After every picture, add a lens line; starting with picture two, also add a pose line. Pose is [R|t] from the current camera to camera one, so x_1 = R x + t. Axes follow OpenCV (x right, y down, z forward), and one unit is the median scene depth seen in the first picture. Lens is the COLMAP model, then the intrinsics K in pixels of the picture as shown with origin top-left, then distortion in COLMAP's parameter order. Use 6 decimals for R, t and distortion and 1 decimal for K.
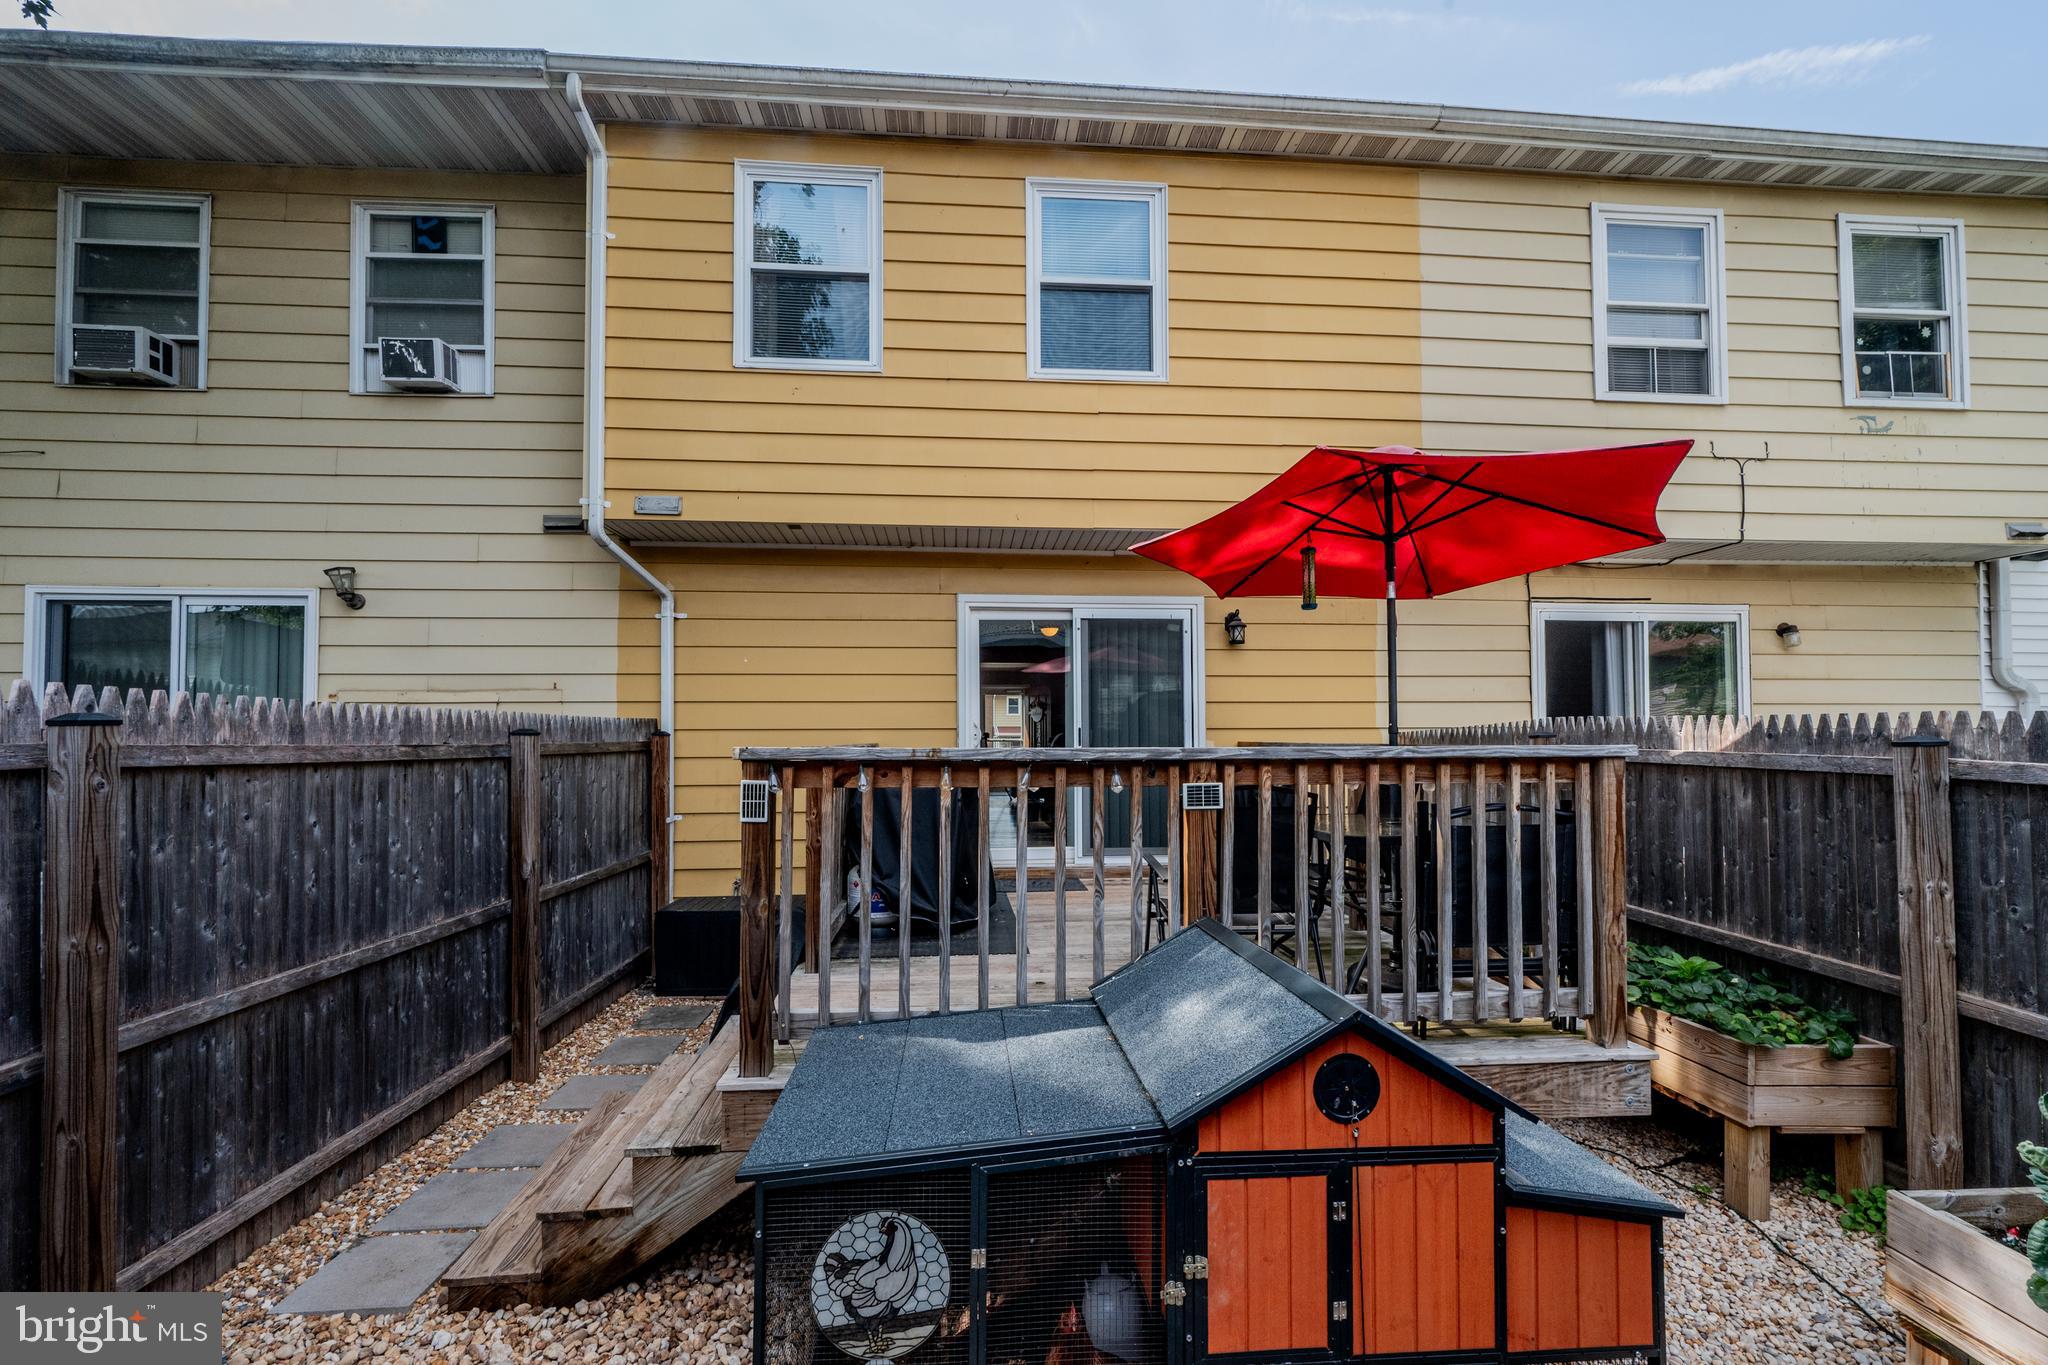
lens RADIAL K [[824.5, 0, 1019.4], [0, 824.5, 721.3], [0, 0, 1]] dist [-0.002269, 0.000388]
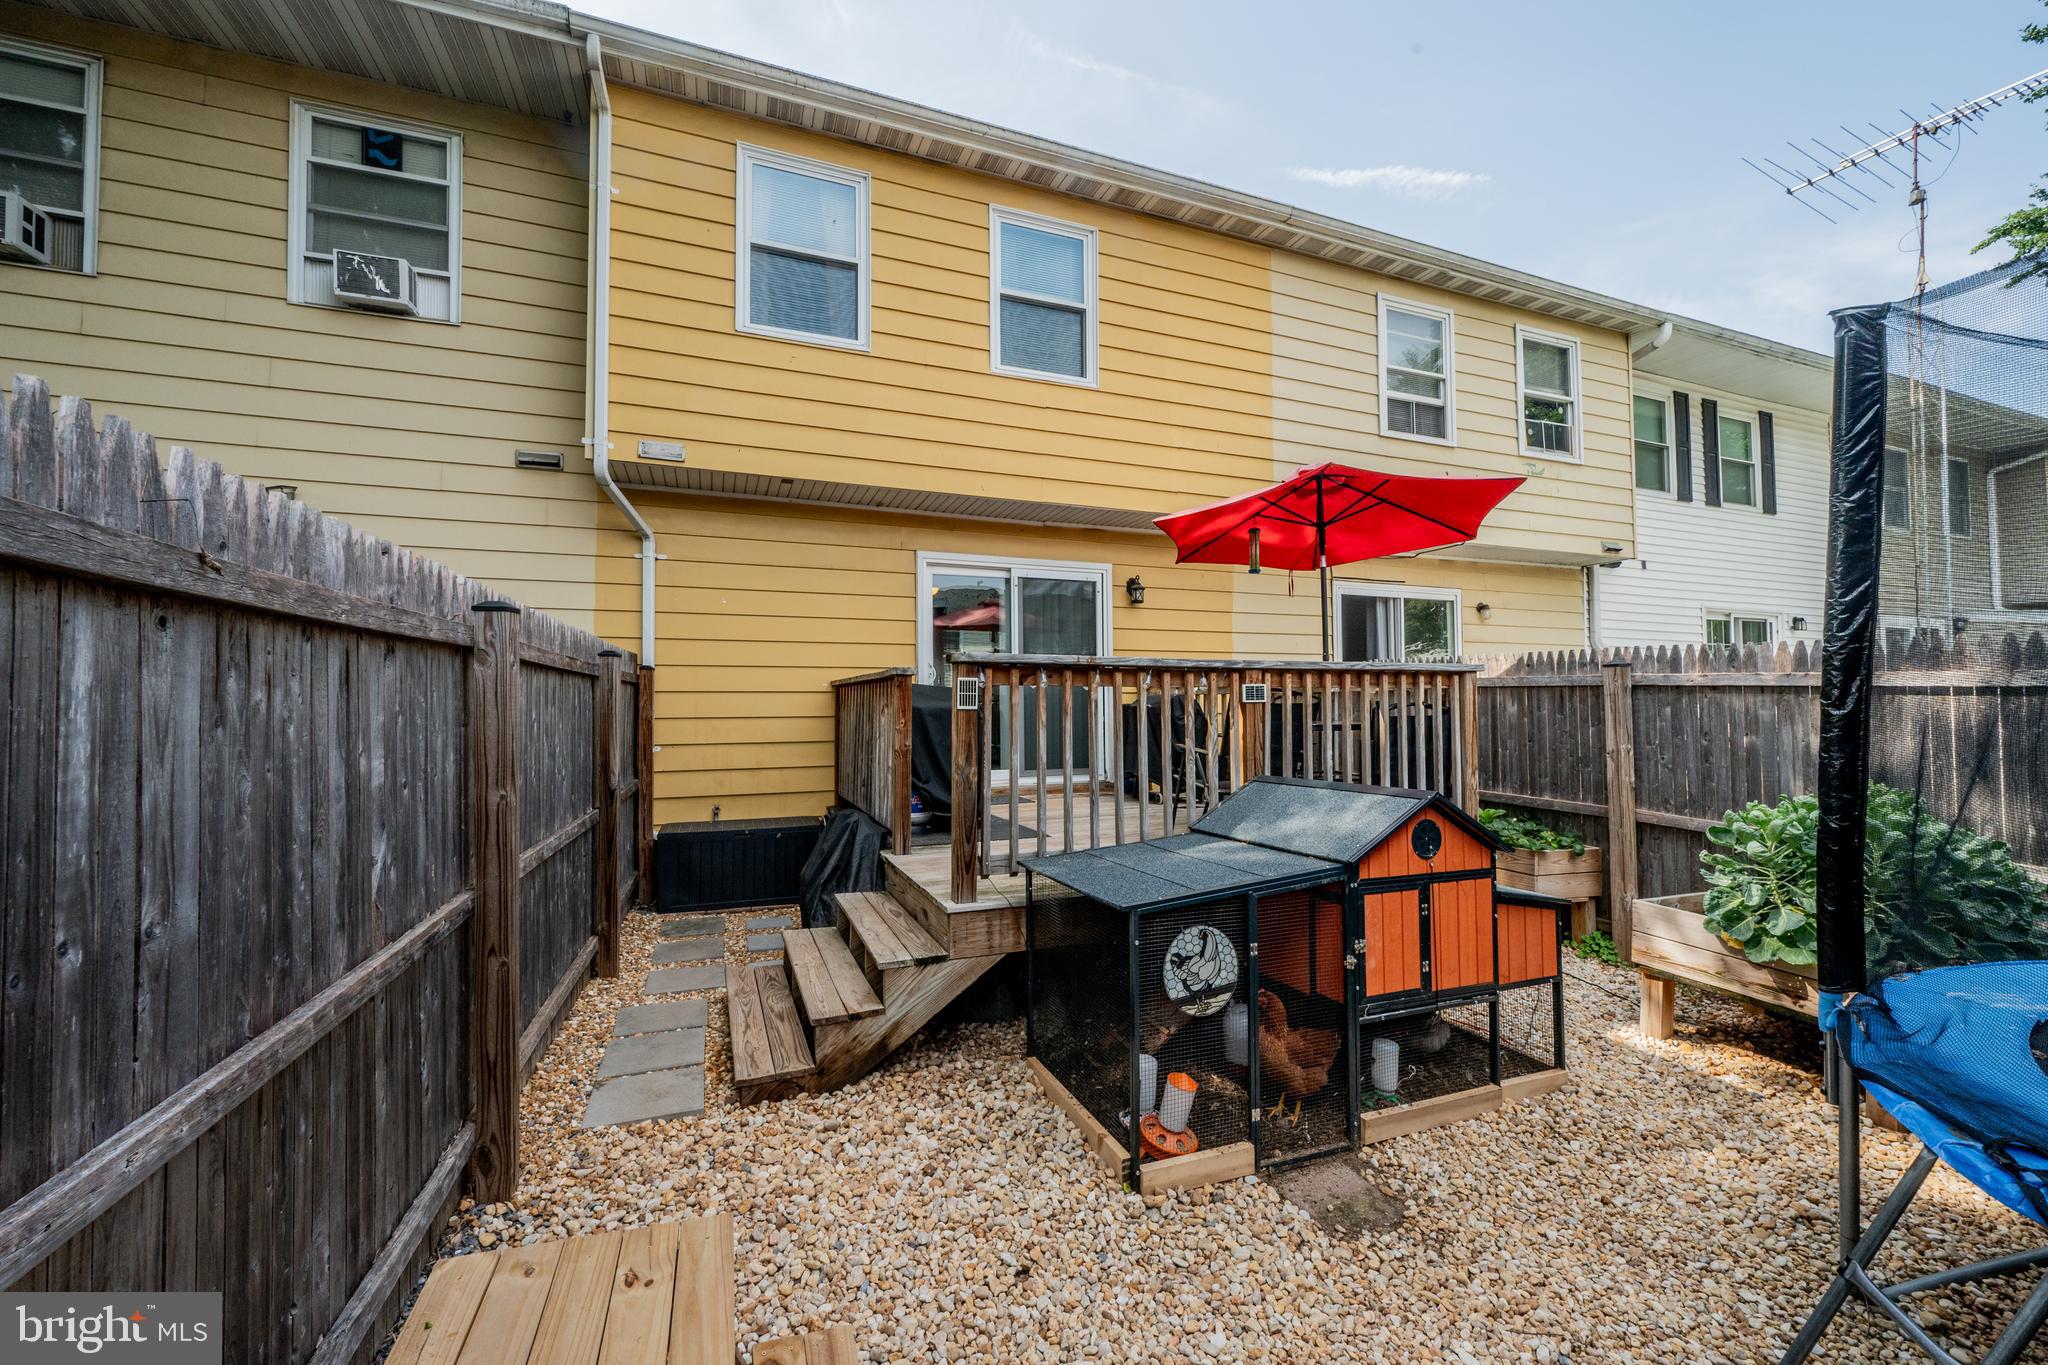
lens RADIAL K [[798.5, 0, 1019.6], [0, 798.5, 681.5], [0, 0, 1]] dist [-0.000561, 0.000068]
pose [[0.957947, 0.007371, 0.286850, -0.279749], [-0.004794, 0.999942, -0.009687, 0.041311], [-0.286905, 0.007905, 0.957926, -0.112962]]
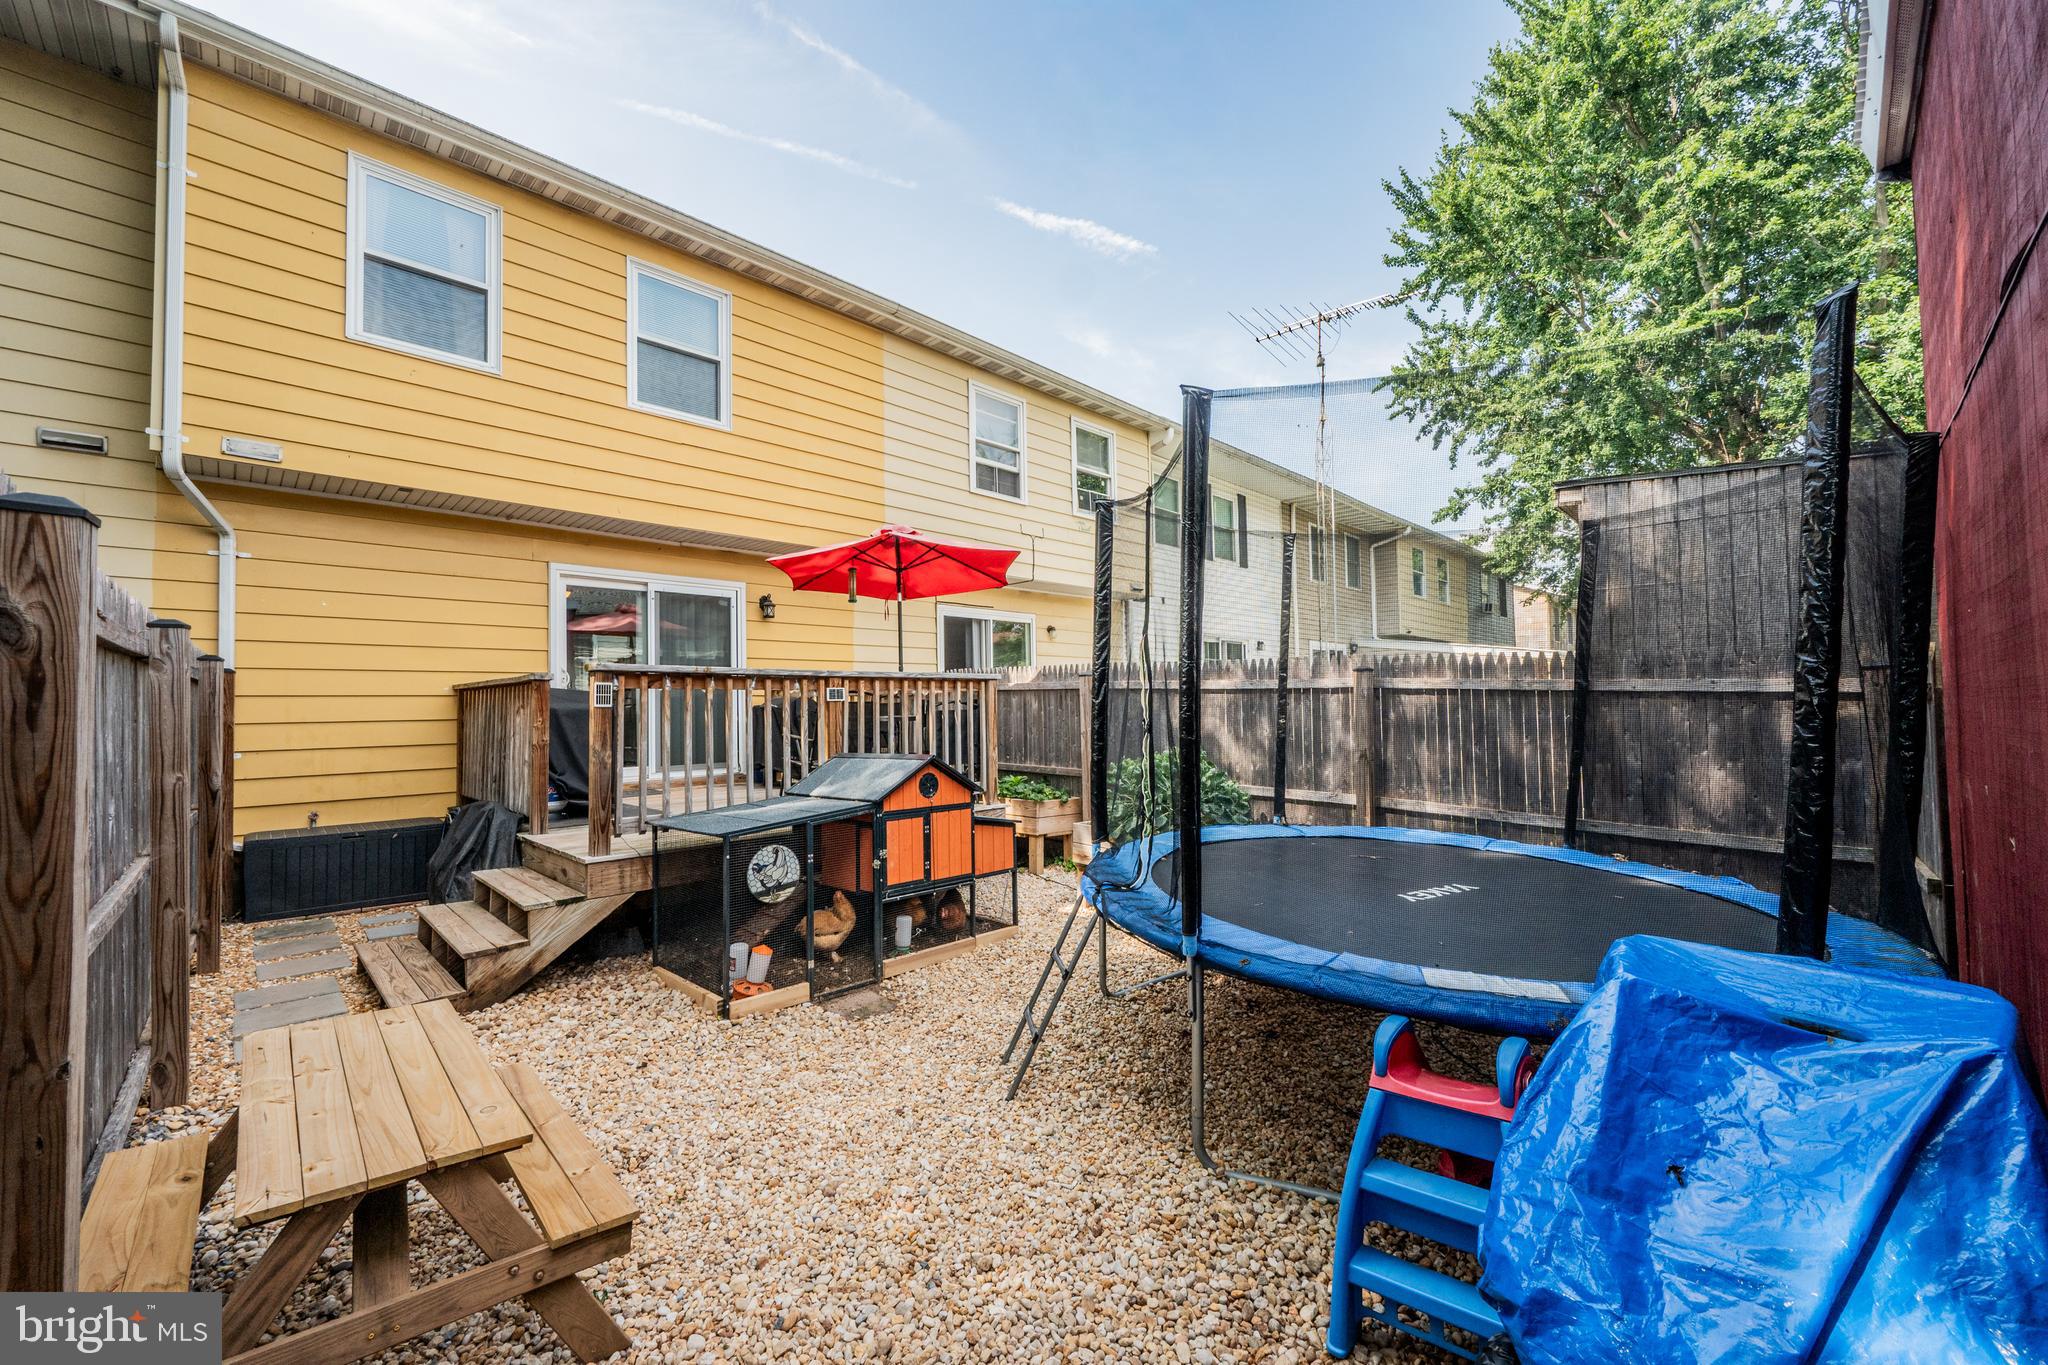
lens RADIAL K [[798.5, 0, 1019.6], [0, 798.5, 681.5], [0, 0, 1]] dist [-0.000561, 0.000068]
pose [[0.760059, 0.011865, 0.649746, -0.341499], [-0.001328, 0.999860, -0.016705, 0.044139], [-0.649853, 0.011833, 0.759968, -0.377872]]
